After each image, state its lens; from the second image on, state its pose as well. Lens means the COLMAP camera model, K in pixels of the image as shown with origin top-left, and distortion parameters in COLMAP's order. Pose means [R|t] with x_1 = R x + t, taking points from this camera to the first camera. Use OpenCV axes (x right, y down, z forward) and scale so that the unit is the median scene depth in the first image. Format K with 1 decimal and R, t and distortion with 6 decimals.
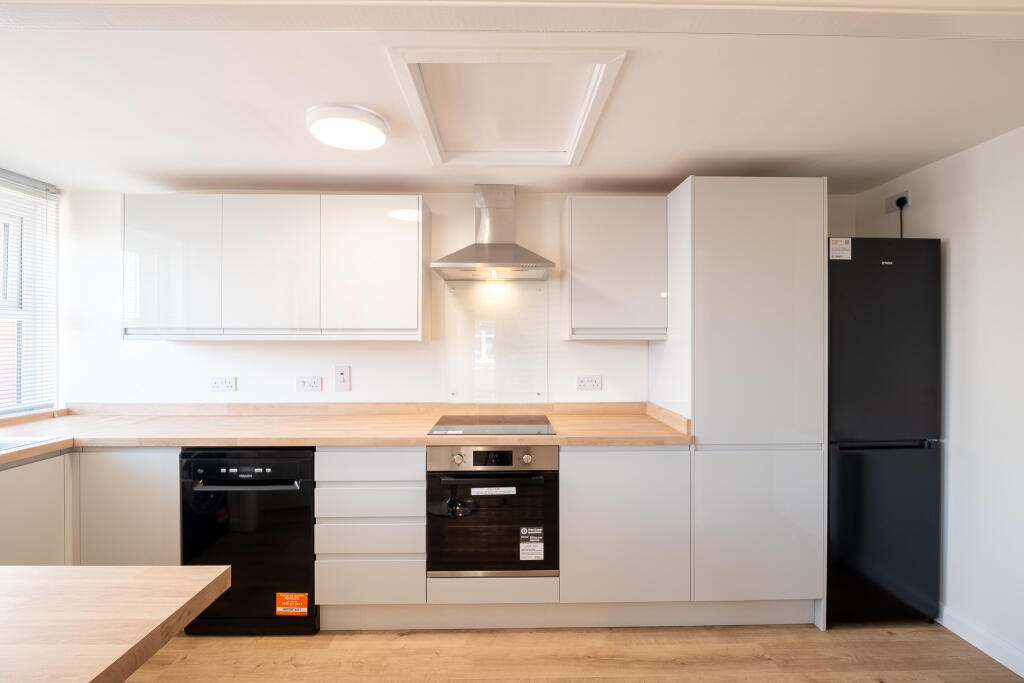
lens RADIAL K [[453.9, 0, 513.5], [0, 453.9, 339.5], [0, 0, 1]] dist [-0.007720, -0.000854]
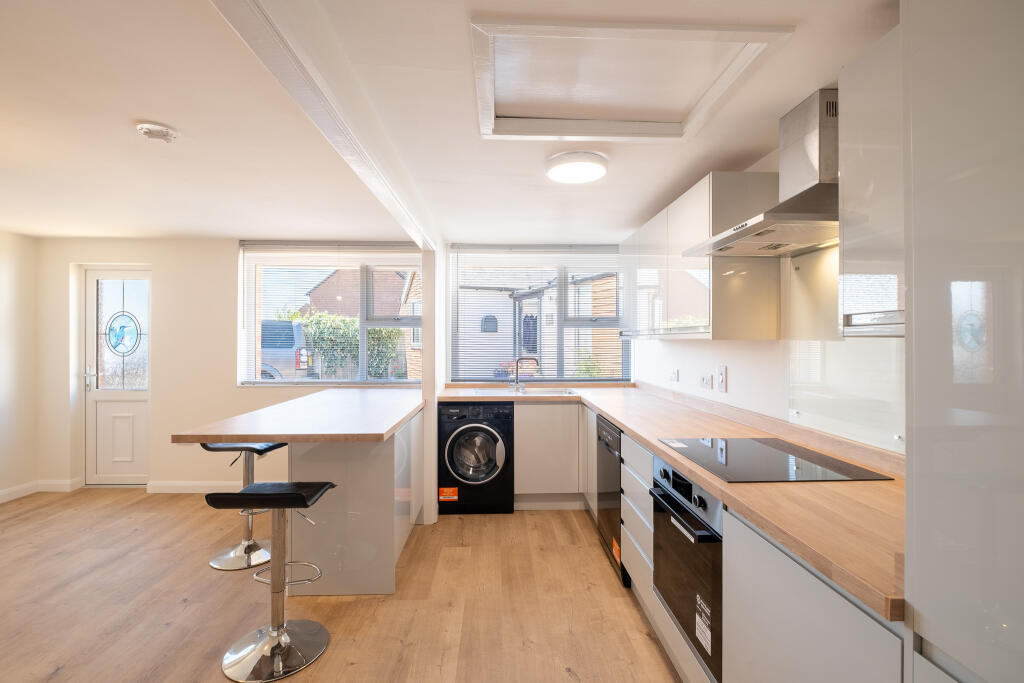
lens RADIAL K [[453.9, 0, 511.1], [0, 453.9, 340.6], [0, 0, 1]] dist [-0.007720, -0.000854]
pose [[0.009383, -0.004320, -0.999947, 0.751197], [0.004031, 0.999983, -0.004283, 0.008439], [0.999948, -0.003991, 0.009400, 0.692854]]
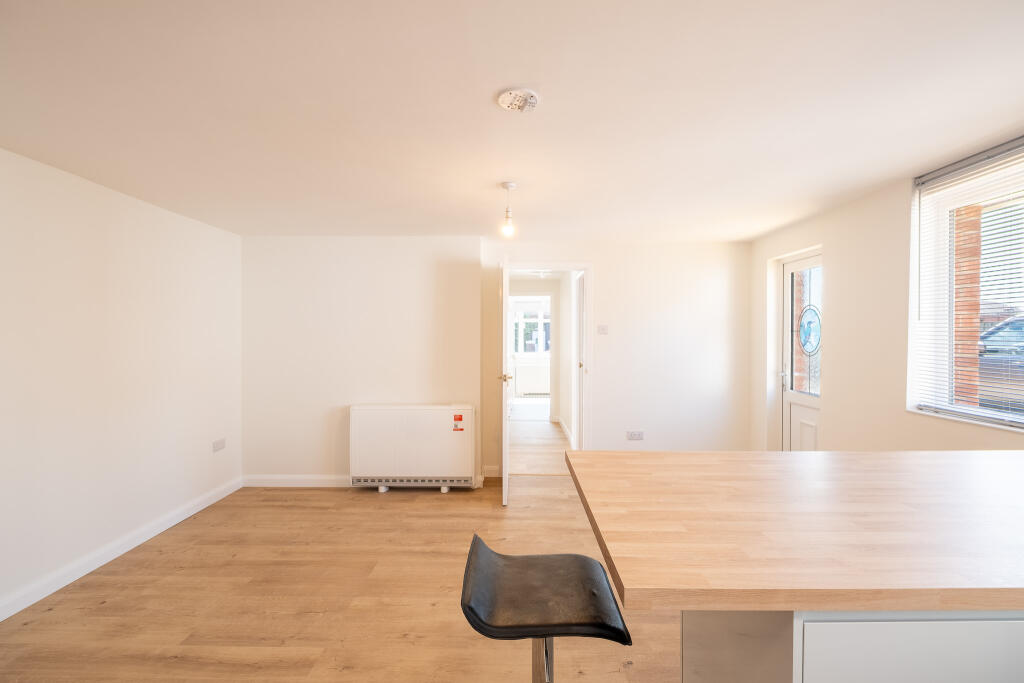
lens RADIAL K [[453.9, 0, 510.7], [0, 453.9, 343.3], [0, 0, 1]] dist [-0.007720, -0.000854]
pose [[-0.999446, -0.004180, 0.033021, -0.176649], [-0.003924, 0.999962, 0.007824, 0.003006], [-0.033053, 0.007690, -0.999424, 0.792328]]
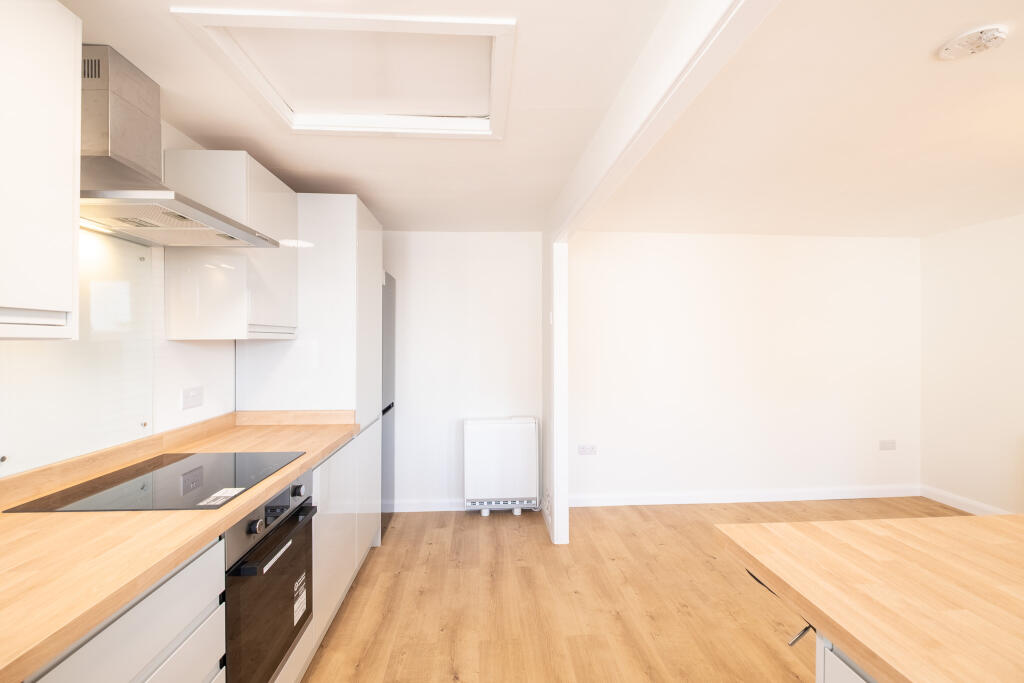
lens RADIAL K [[453.9, 0, 510.2], [0, 453.9, 342.0], [0, 0, 1]] dist [-0.007720, -0.000854]
pose [[-0.040721, -0.004190, 0.999162, -0.756847], [-0.003291, 0.999986, 0.004059, 0.001609], [-0.999165, -0.003123, -0.040734, 0.666258]]
